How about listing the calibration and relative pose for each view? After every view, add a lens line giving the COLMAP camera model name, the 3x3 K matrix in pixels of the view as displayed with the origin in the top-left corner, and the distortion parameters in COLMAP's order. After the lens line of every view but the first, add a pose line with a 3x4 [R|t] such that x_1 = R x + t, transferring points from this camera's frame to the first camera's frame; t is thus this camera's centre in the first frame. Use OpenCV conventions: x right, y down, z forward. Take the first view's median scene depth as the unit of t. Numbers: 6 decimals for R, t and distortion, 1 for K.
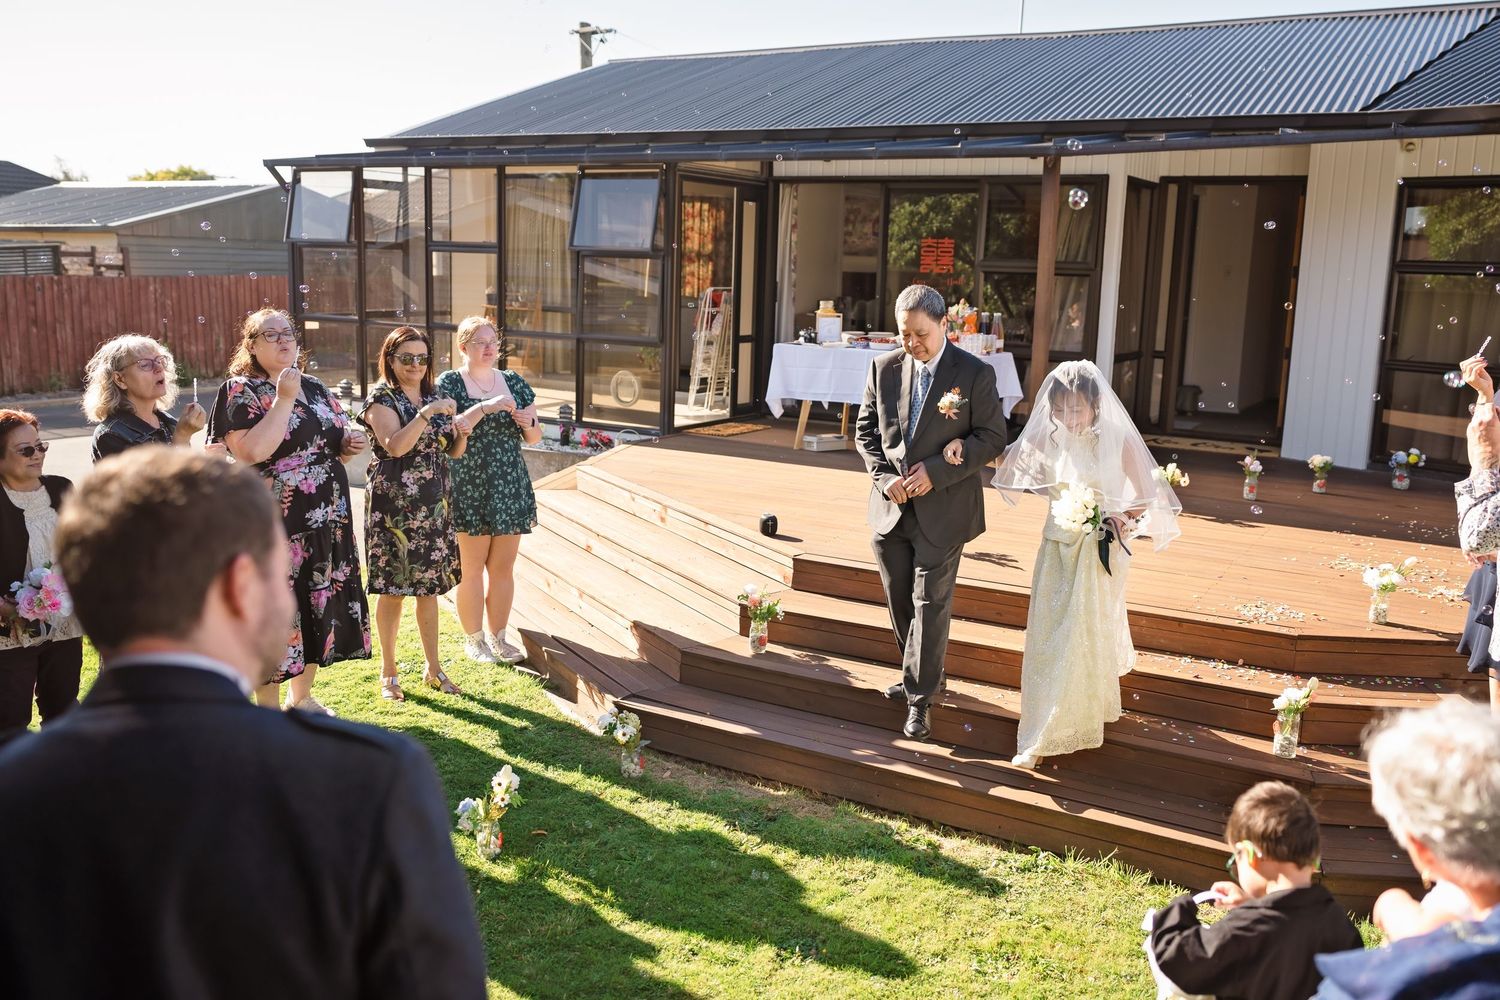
lens RADIAL K [[1304.0, 0, 753.4], [0, 1304.0, 495.7], [0, 0, 1]] dist [-0.036201, 0.010823]
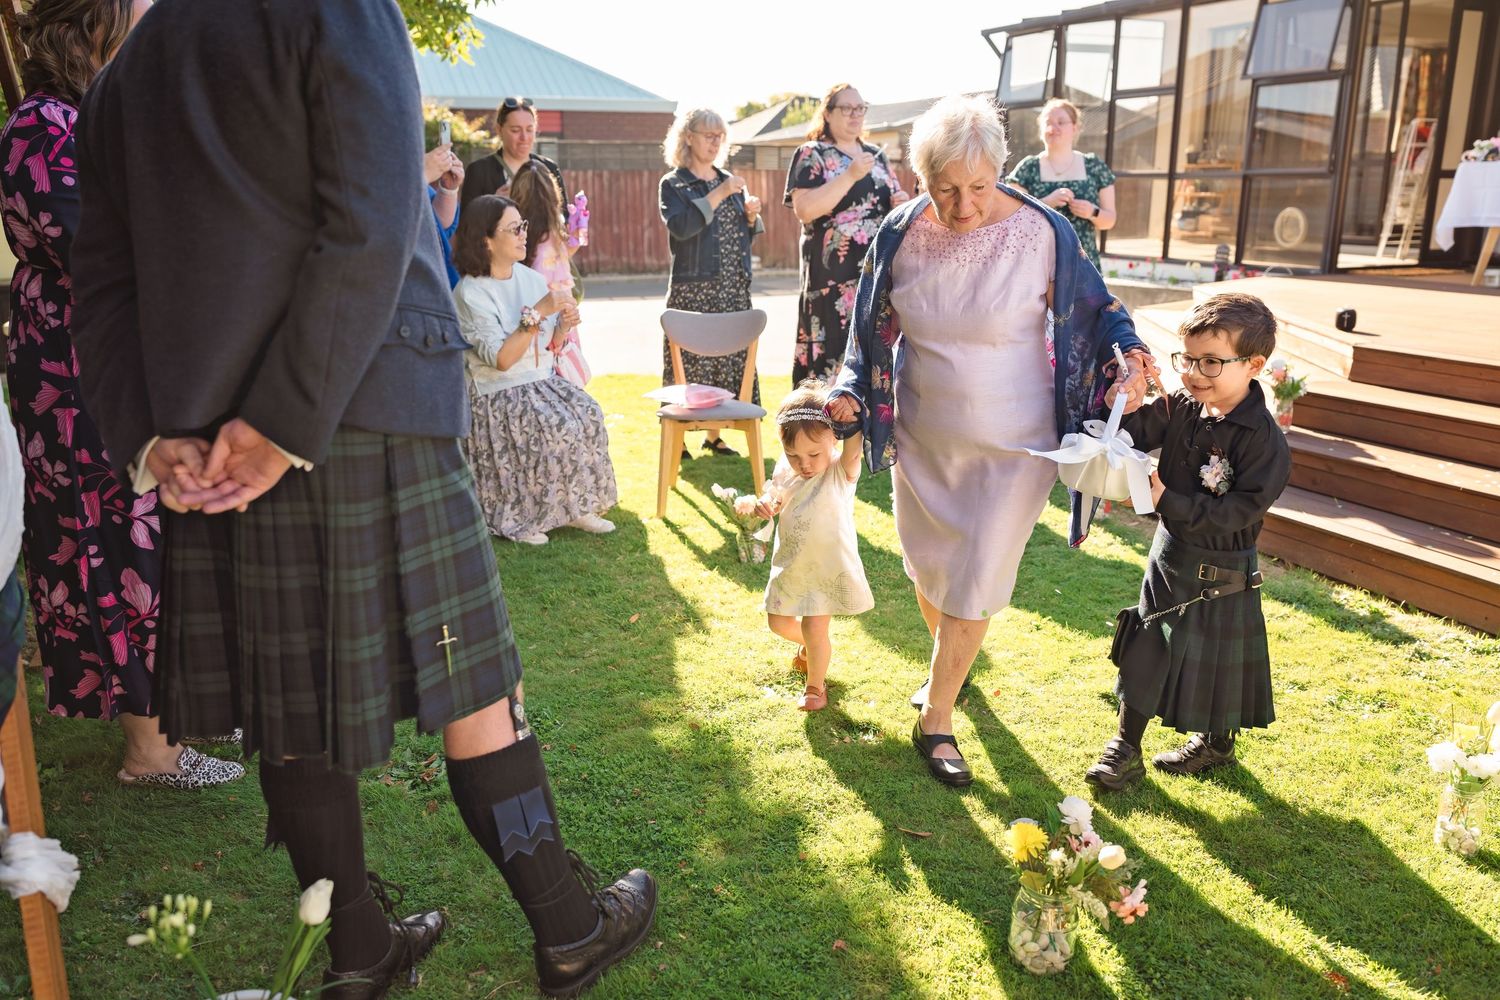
lens RADIAL K [[1304.0, 0, 753.8], [0, 1304.0, 496.5], [0, 0, 1]] dist [-0.036201, 0.010823]
pose [[0.782356, 0.103120, -0.614236, 0.206131], [-0.101897, 0.994103, 0.037107, 0.124046], [0.614440, 0.033558, 0.788249, 0.033709]]
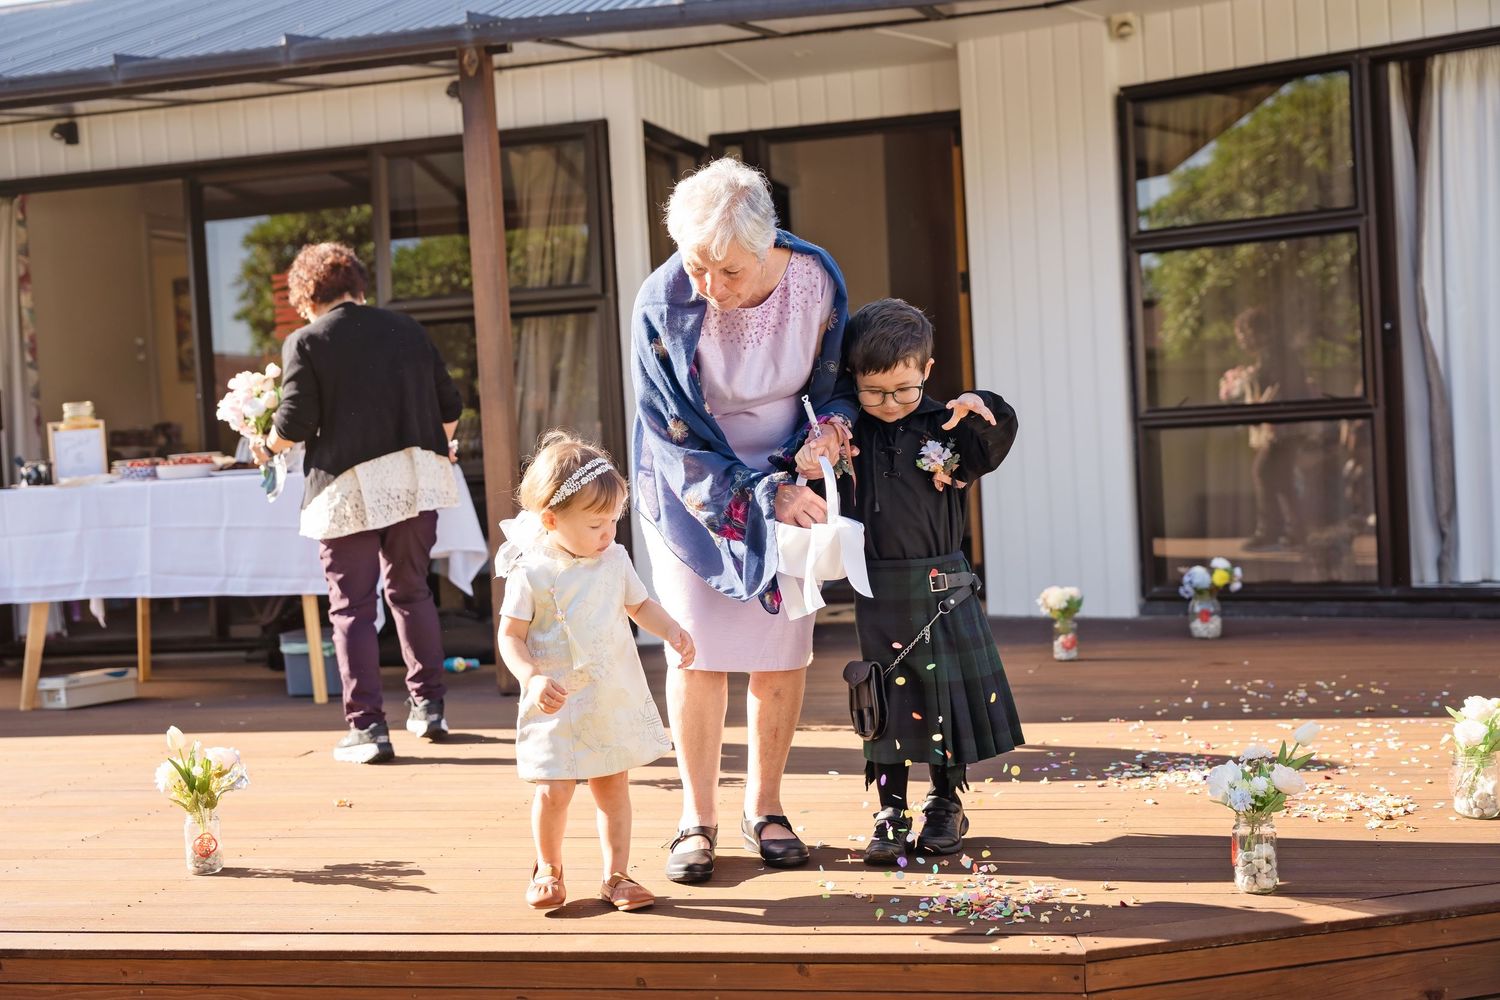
lens RADIAL K [[1947.5, 0, 751.9], [0, 1947.5, 500.6], [0, 0, 1]] dist [0.110394, 0.000000]
pose [[0.958352, -0.095550, 0.269130, 0.103160], [0.136306, 0.981142, -0.137040, 0.024032], [-0.250961, 0.168017, 0.953304, 0.255826]]
